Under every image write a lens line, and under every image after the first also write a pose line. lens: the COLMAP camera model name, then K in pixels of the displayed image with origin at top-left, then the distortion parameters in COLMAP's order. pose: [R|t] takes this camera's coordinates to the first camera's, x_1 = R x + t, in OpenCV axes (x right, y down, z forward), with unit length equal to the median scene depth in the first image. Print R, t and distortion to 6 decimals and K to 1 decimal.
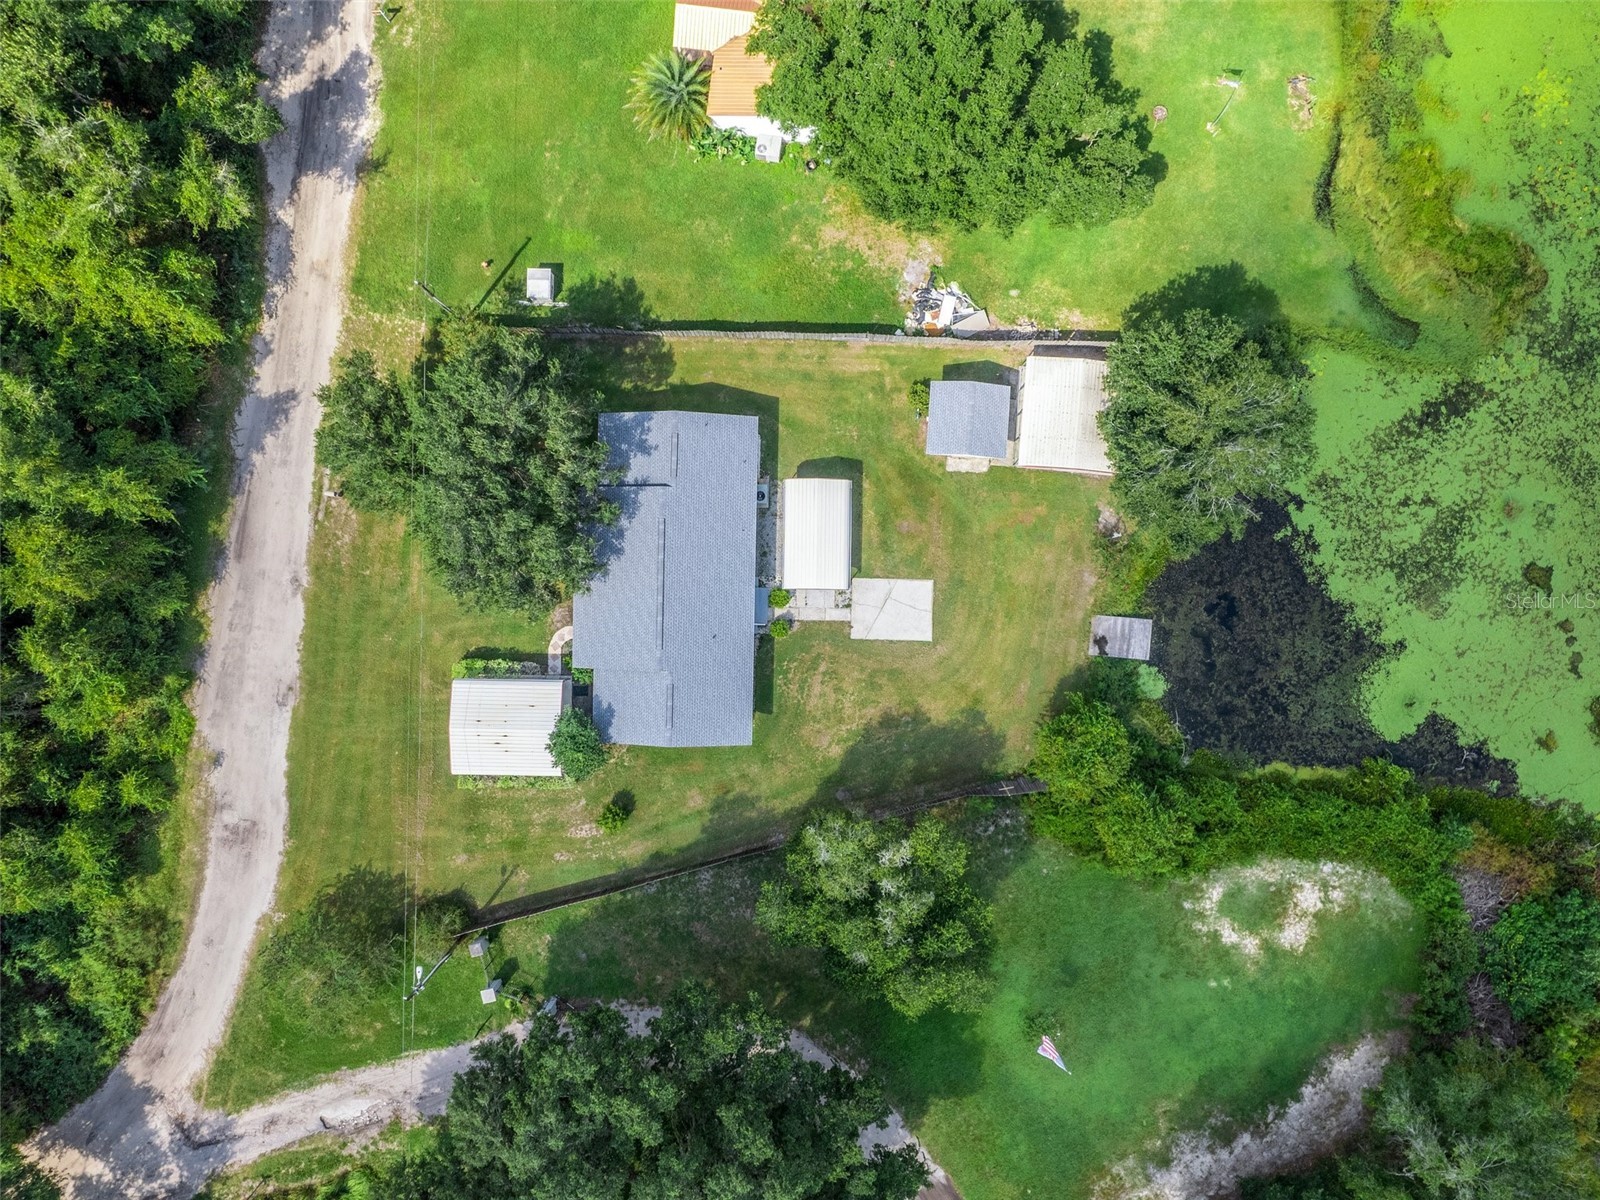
lens RADIAL K [[1153.8, 0, 803.6], [0, 1153.8, 602.1], [0, 0, 1]] dist [-0.092335, 0.083966]
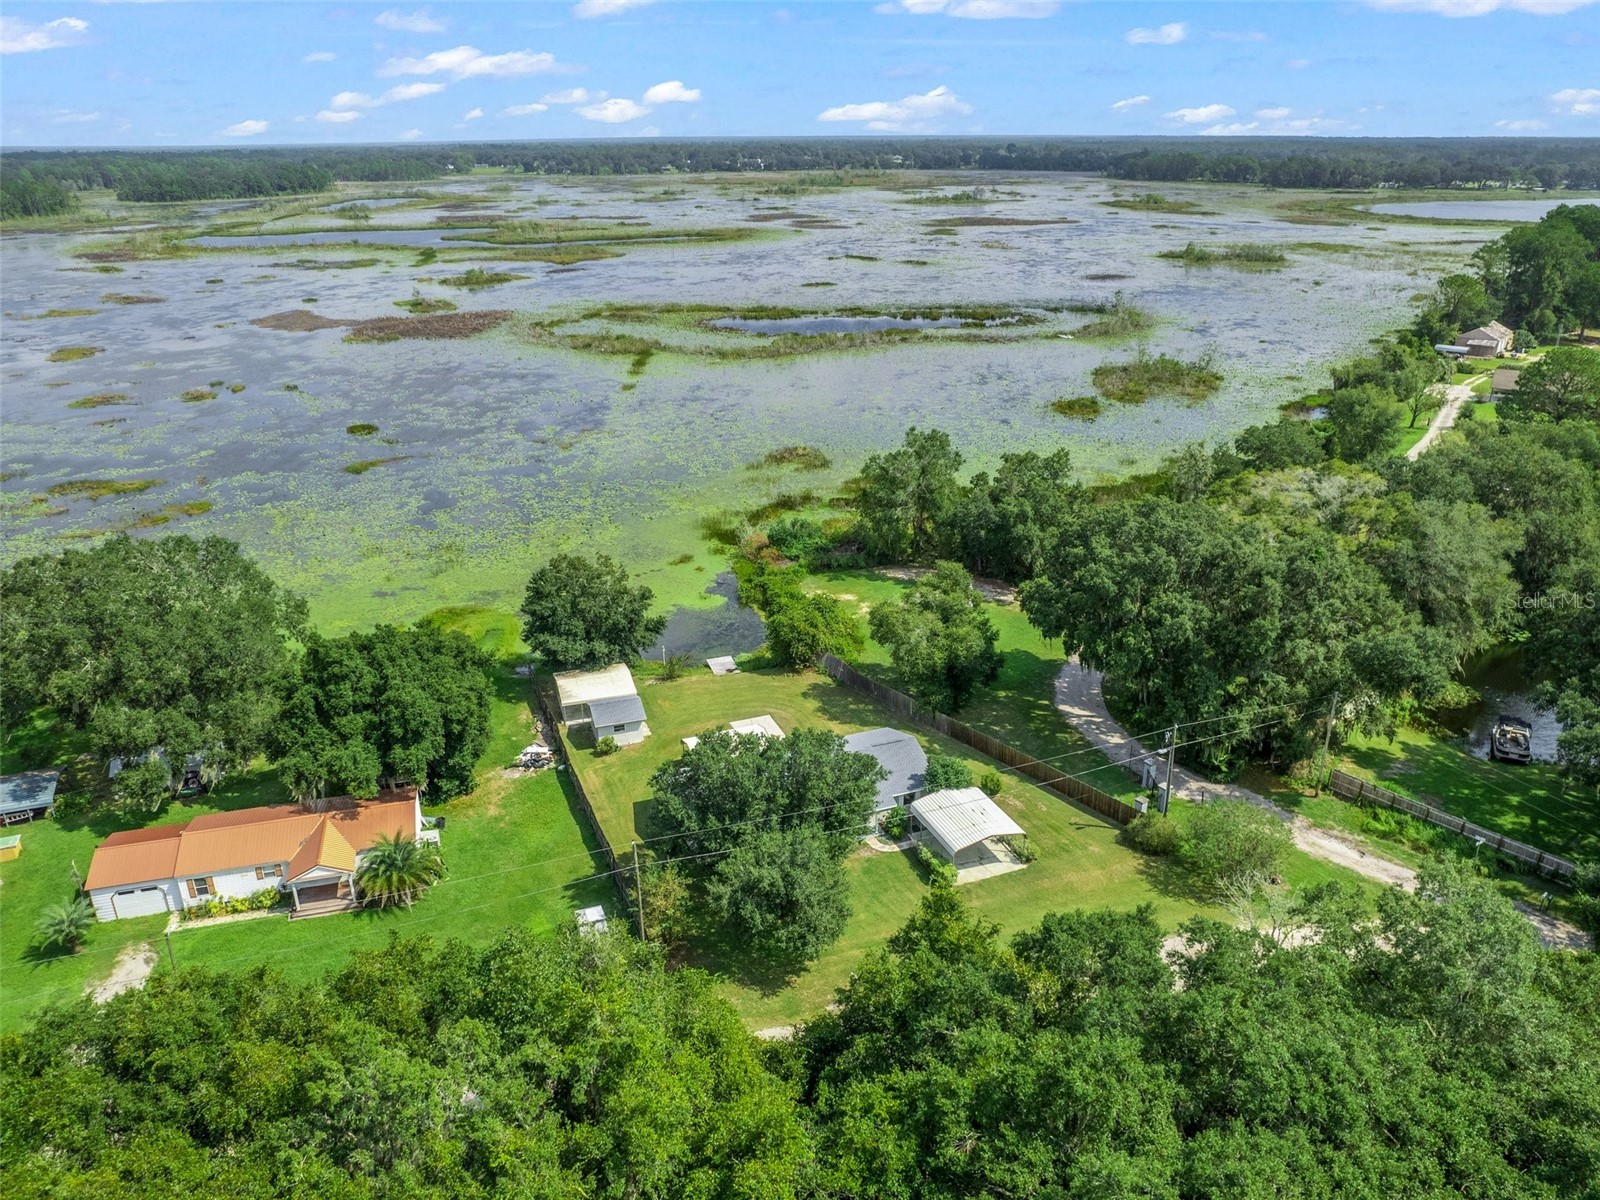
lens RADIAL K [[1153.8, 0, 803.6], [0, 1153.8, 602.1], [0, 0, 1]] dist [-0.092335, 0.083966]
pose [[-0.391256, -0.352248, 0.850200, -1.073110], [0.920218, -0.160582, 0.356948, -0.416140], [0.010792, 0.922028, 0.386974, 0.315144]]
